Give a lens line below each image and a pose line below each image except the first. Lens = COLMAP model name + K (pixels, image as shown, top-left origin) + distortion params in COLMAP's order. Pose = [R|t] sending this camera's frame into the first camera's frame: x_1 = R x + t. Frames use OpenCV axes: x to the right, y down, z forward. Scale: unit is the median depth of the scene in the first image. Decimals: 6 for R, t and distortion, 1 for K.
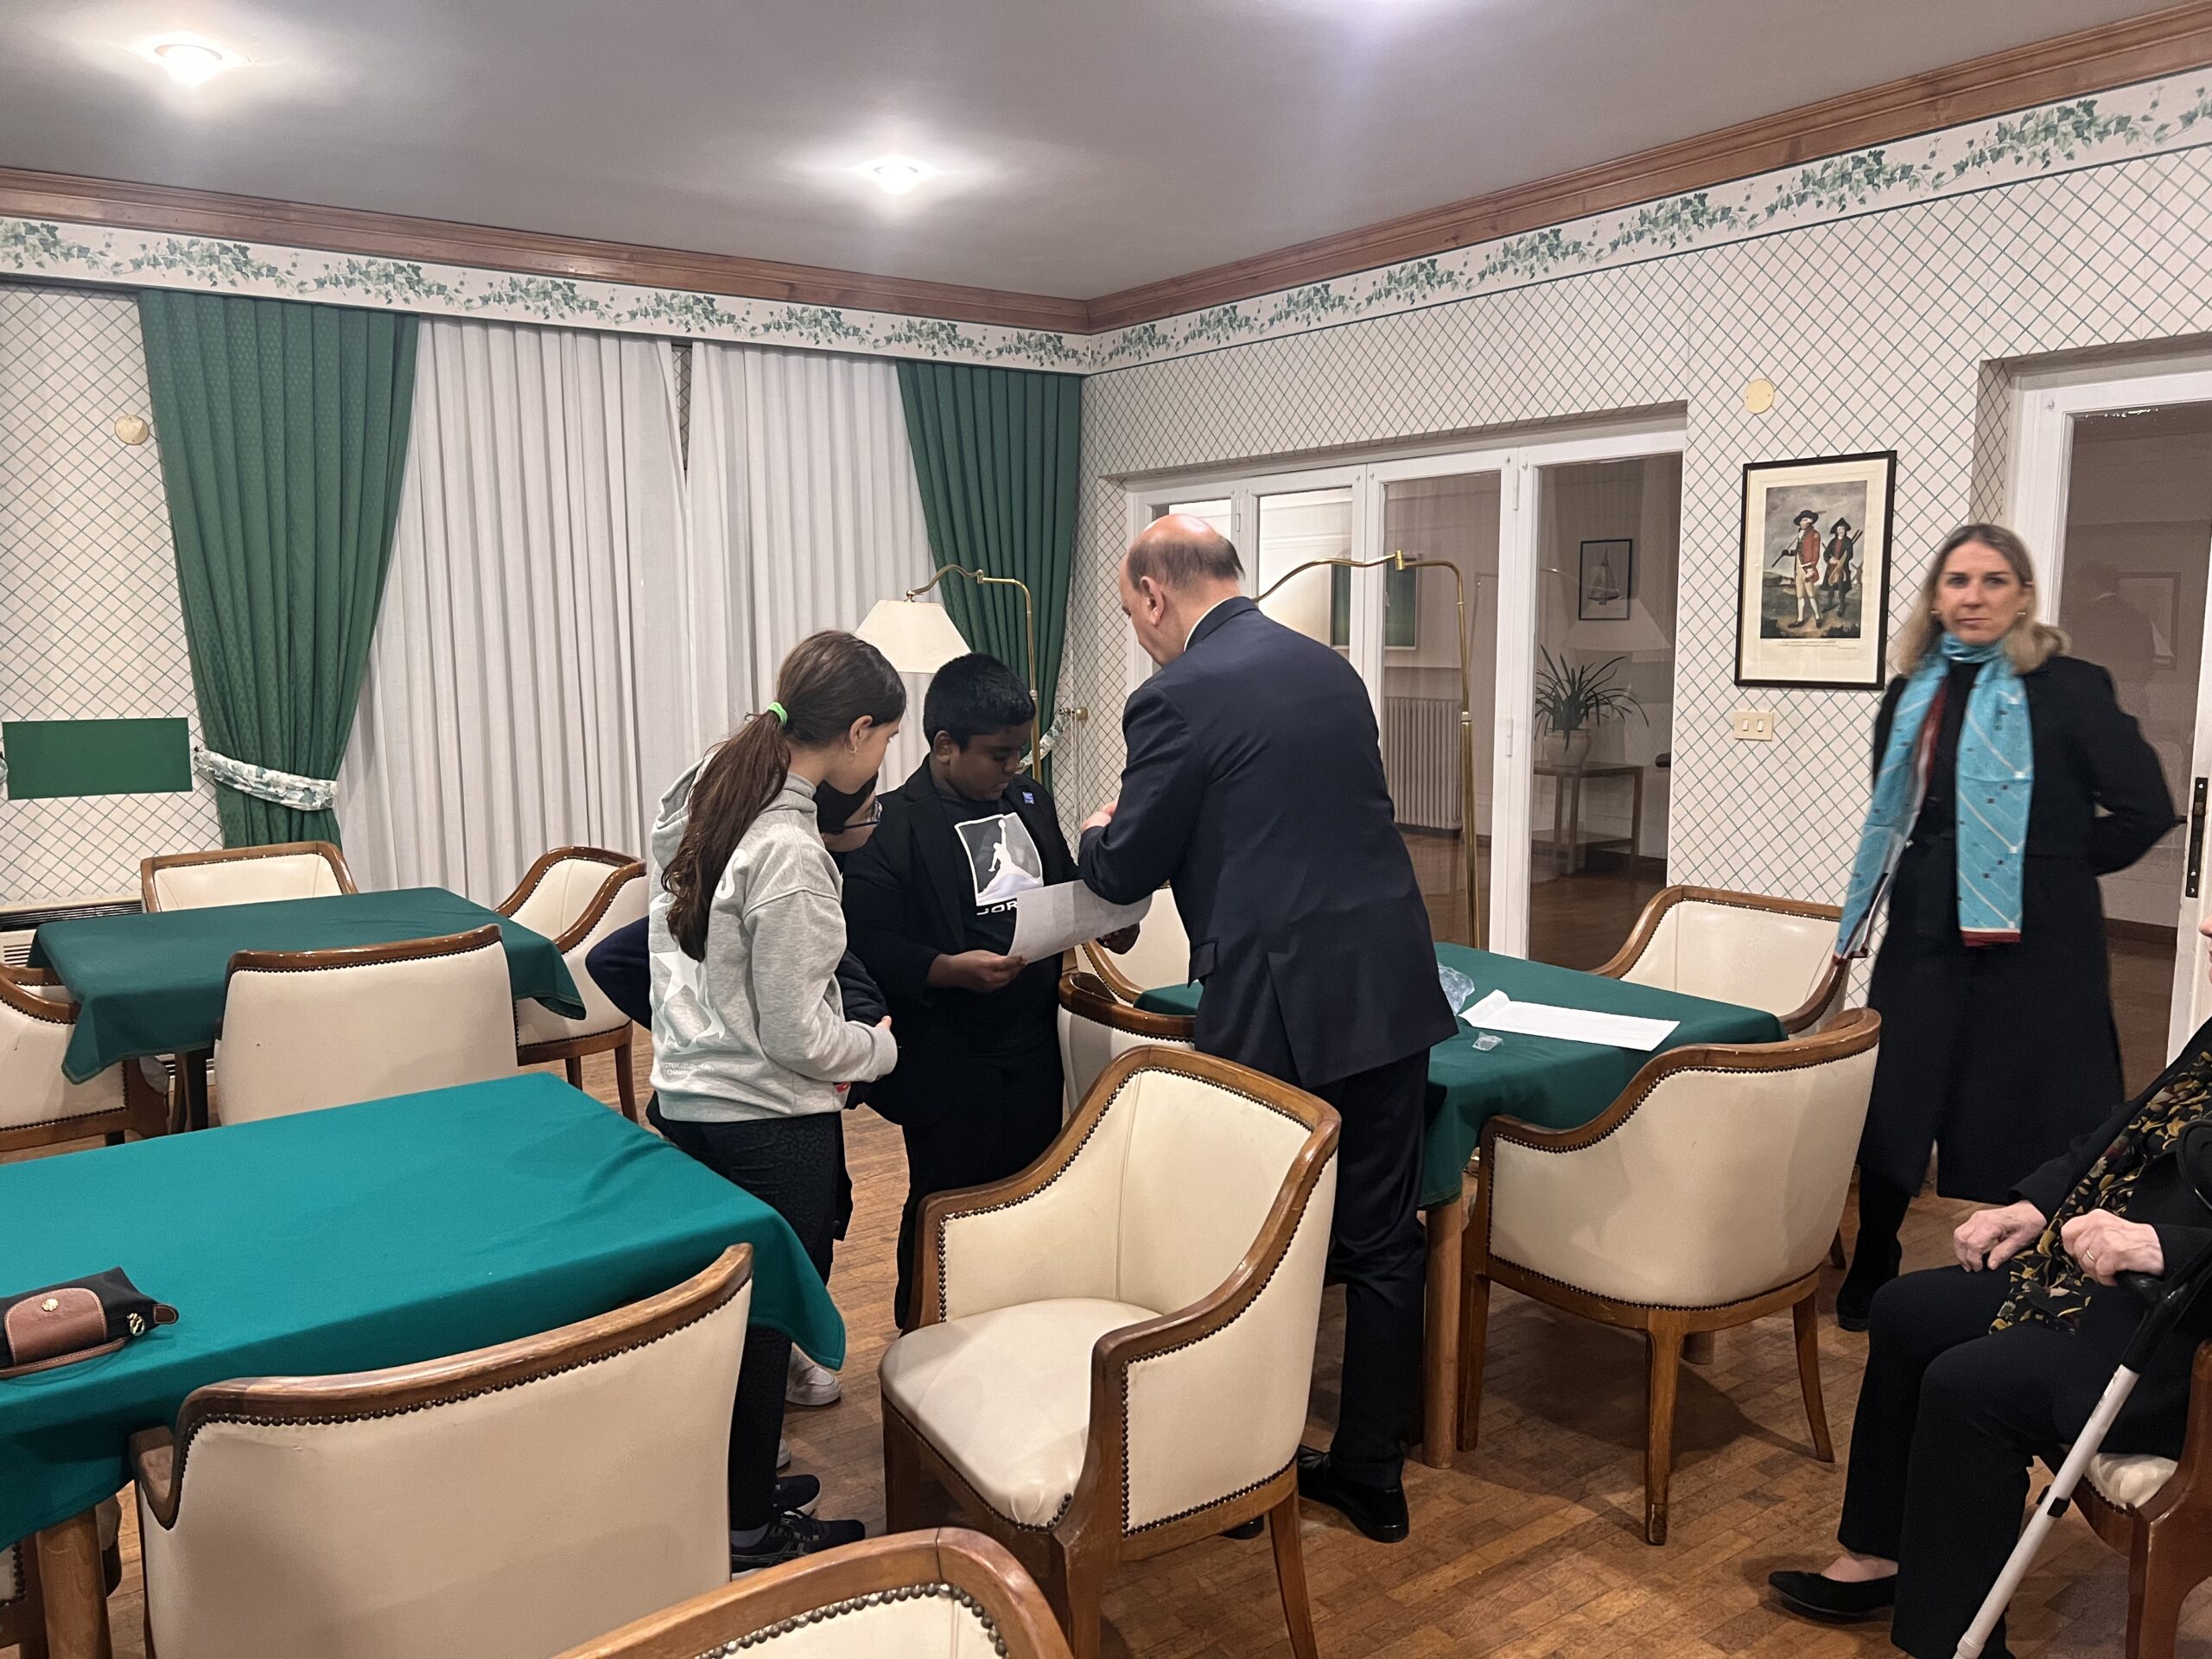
lens RADIAL K [[1686.4, 0, 1114.0], [0, 1686.4, 848.2], [0, 0, 1]] dist [0.041491, -0.036950]
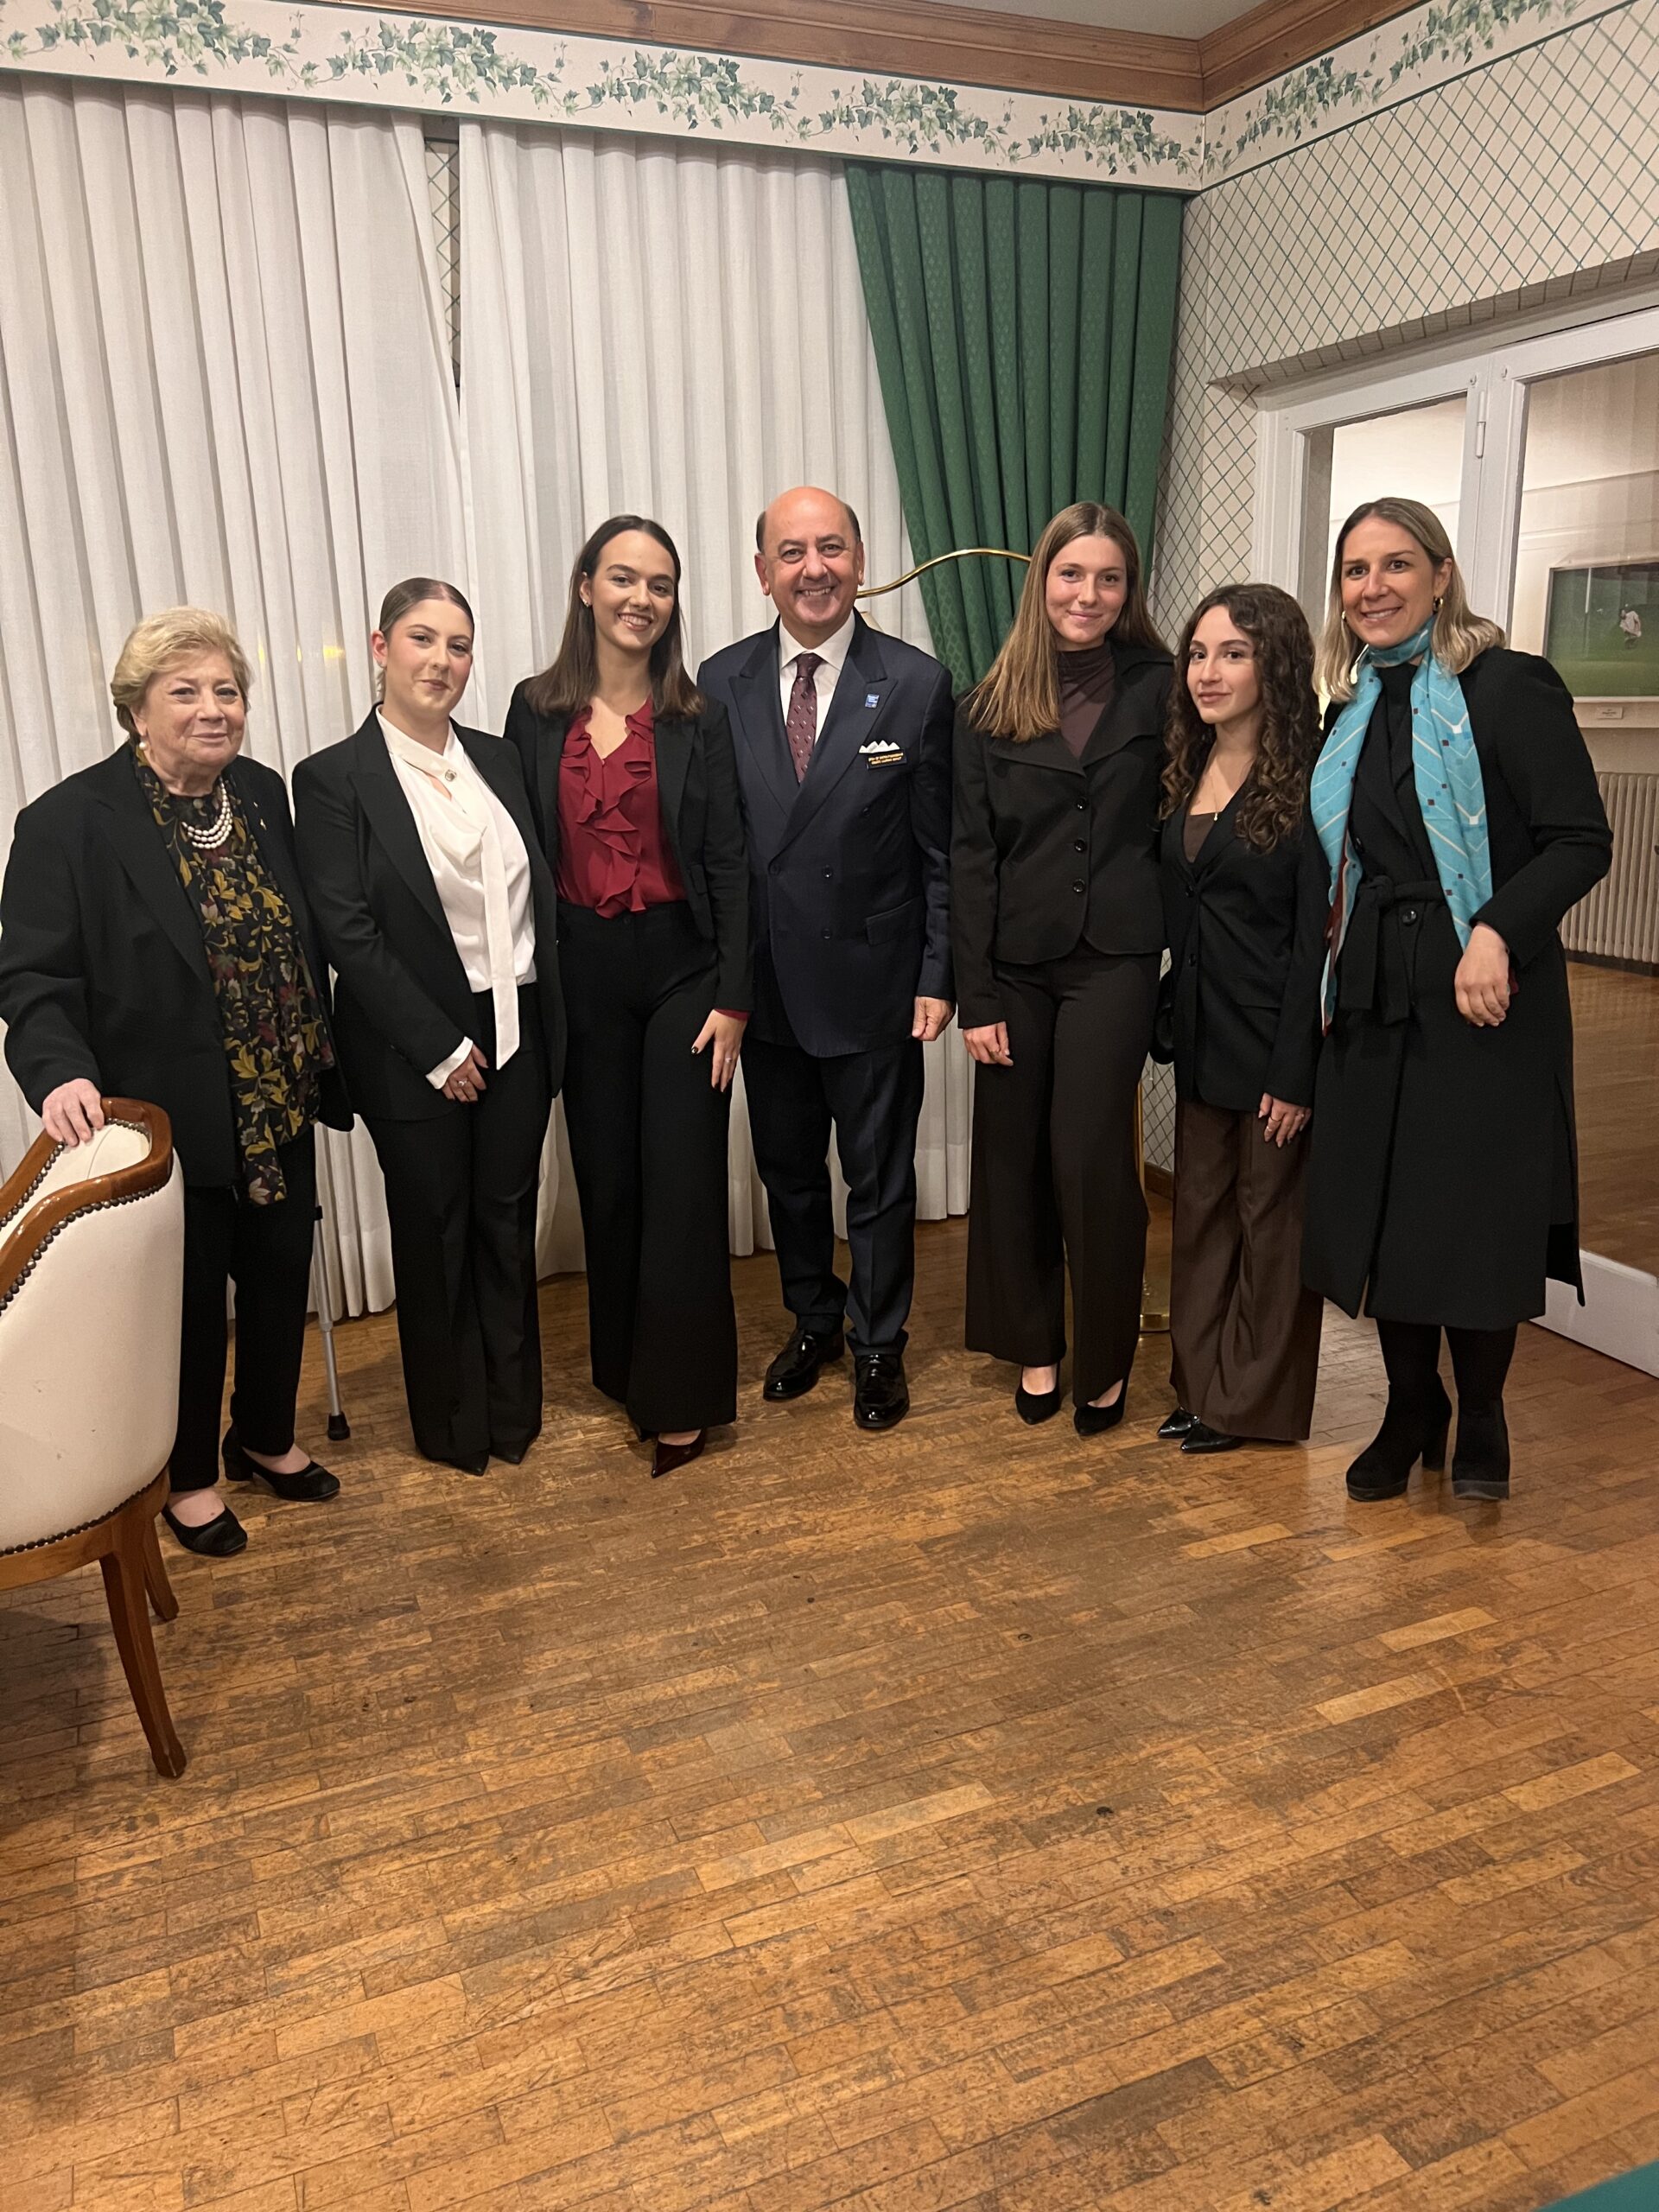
lens RADIAL K [[1686.4, 0, 842.4], [0, 1686.4, 1125.6], [0, 0, 1]] dist [0.041491, -0.036950]
pose [[0.977962, 0.037217, -0.205437, -0.003563], [-0.013035, 0.992948, 0.117831, -0.047356], [0.208374, -0.112556, 0.971551, 0.480347]]
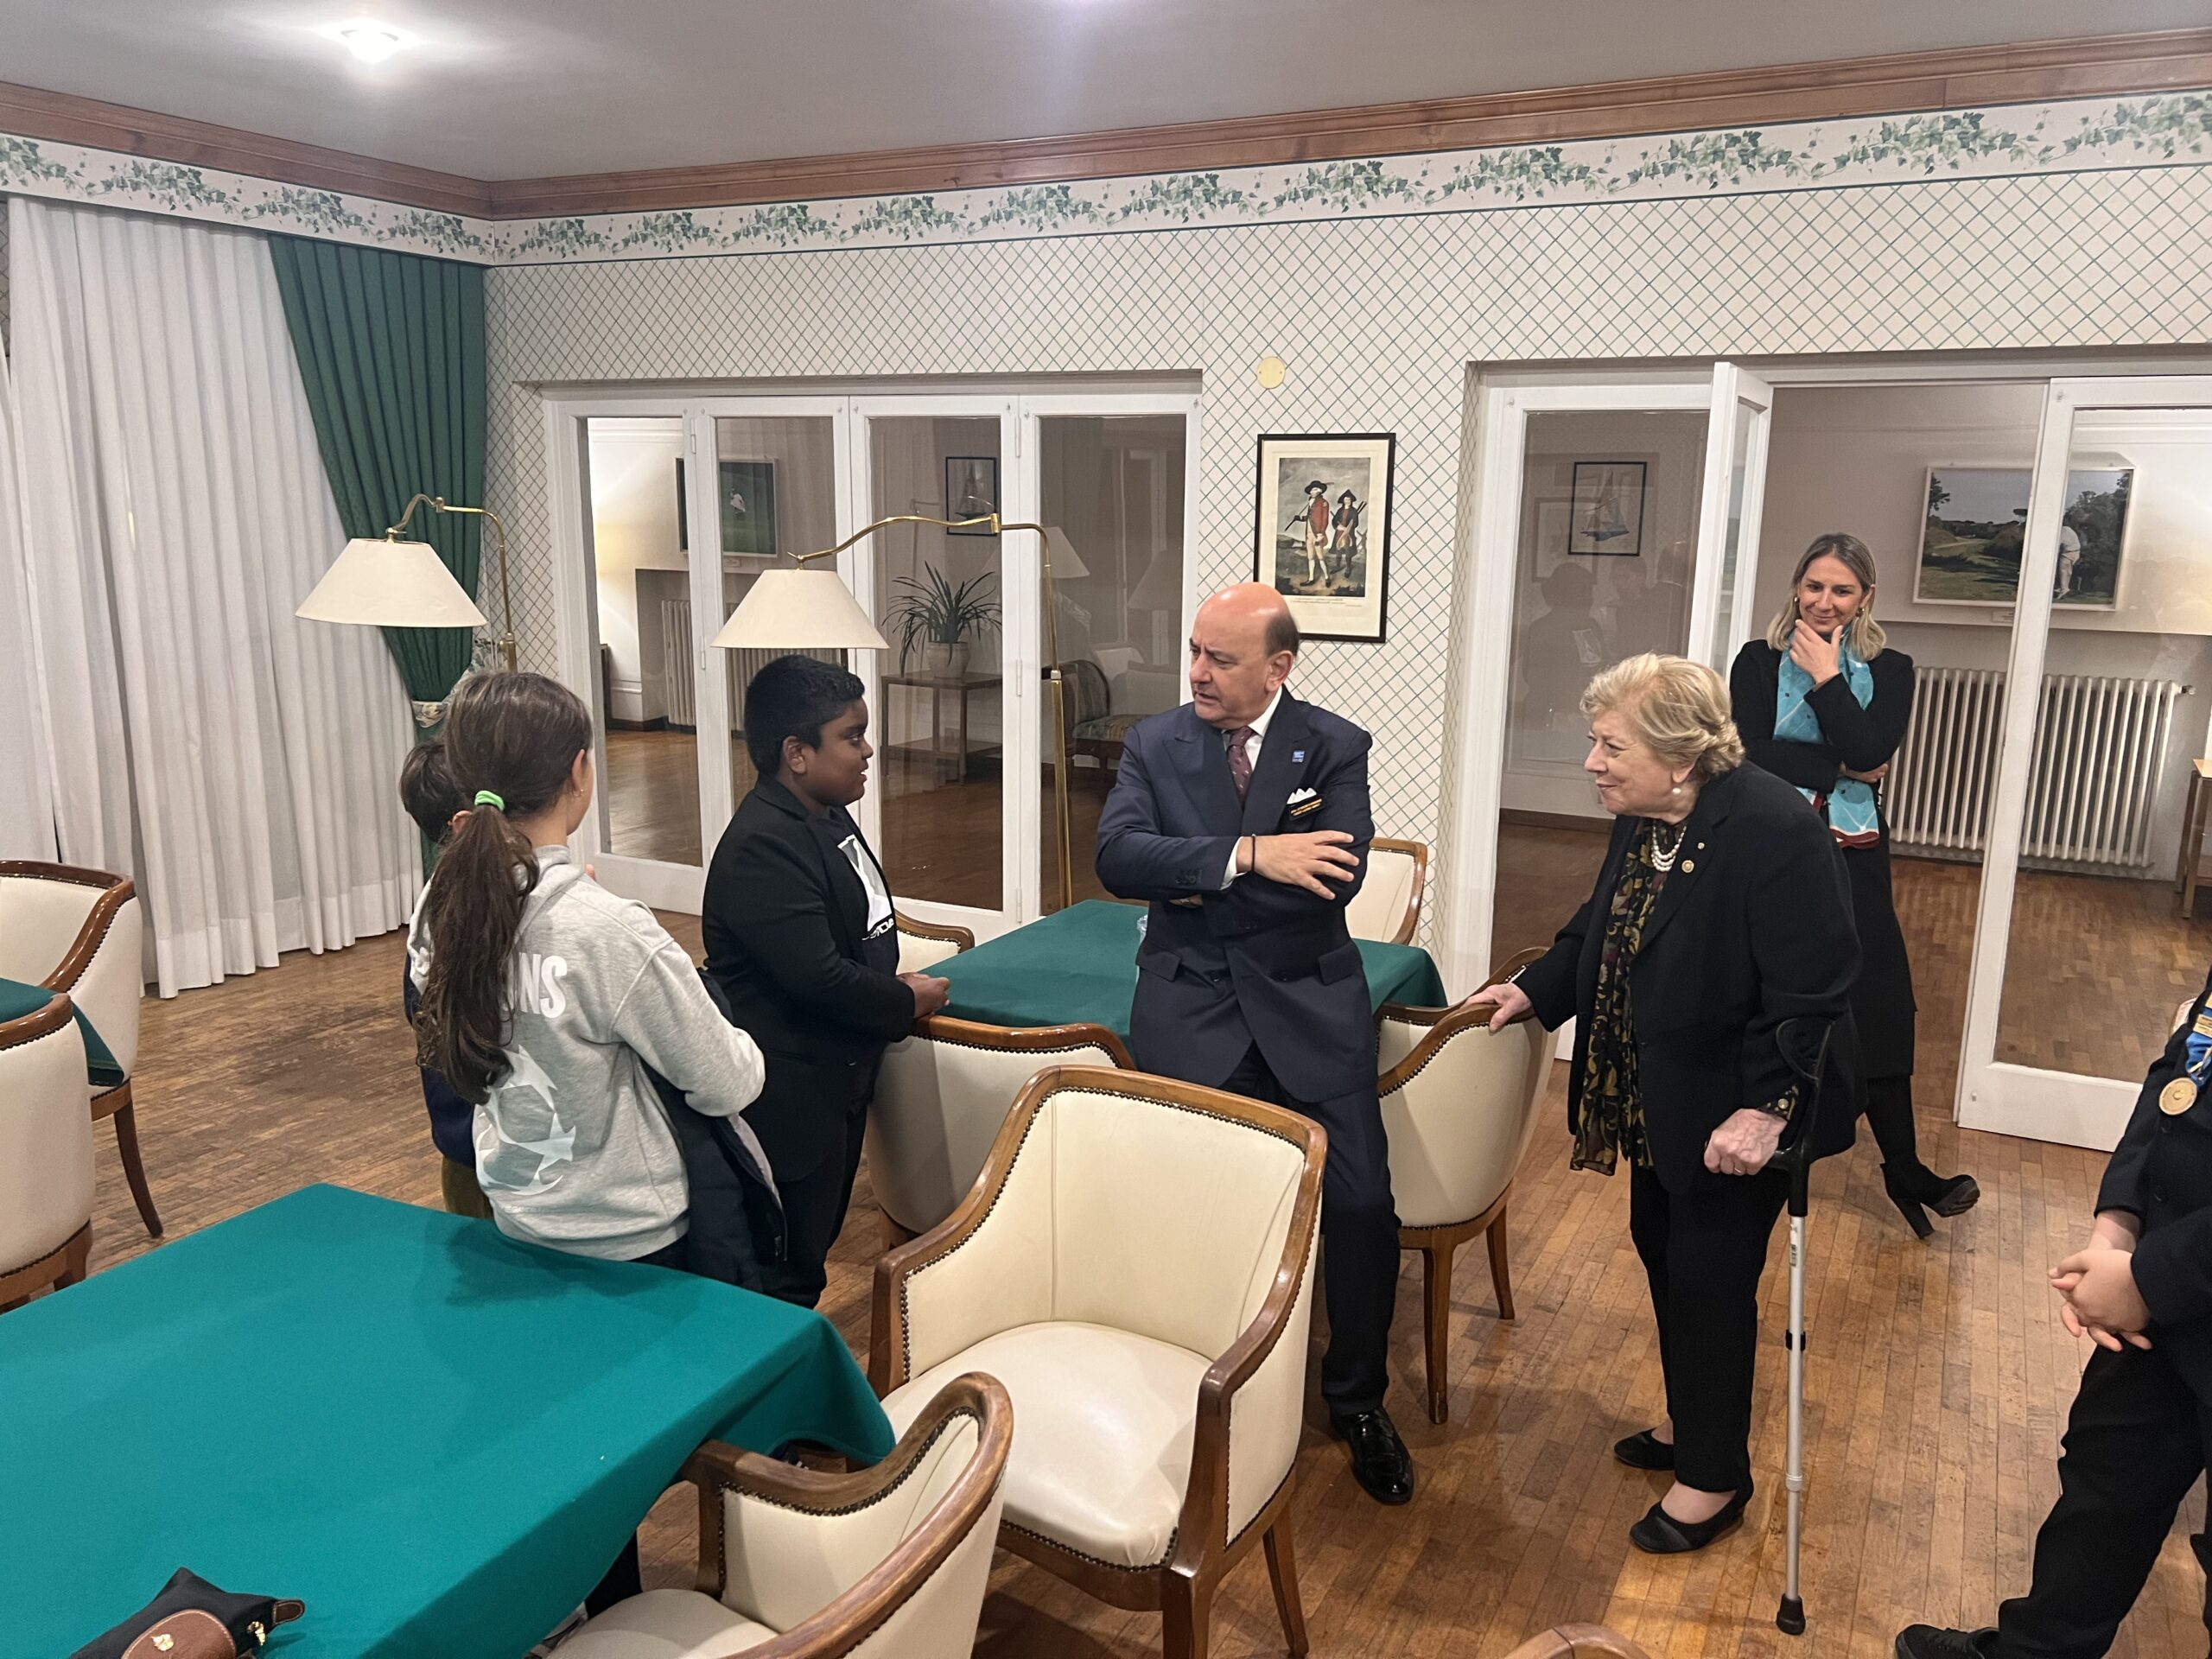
lens RADIAL K [[1686.4, 0, 1139.2], [0, 1686.4, 855.1], [0, 0, 1]] dist [0.041491, -0.036950]
pose [[0.889767, -0.076382, 0.449978, -0.168451], [0.040749, 0.995254, 0.088364, -0.043509], [-0.454592, -0.060287, 0.888657, 0.035635]]
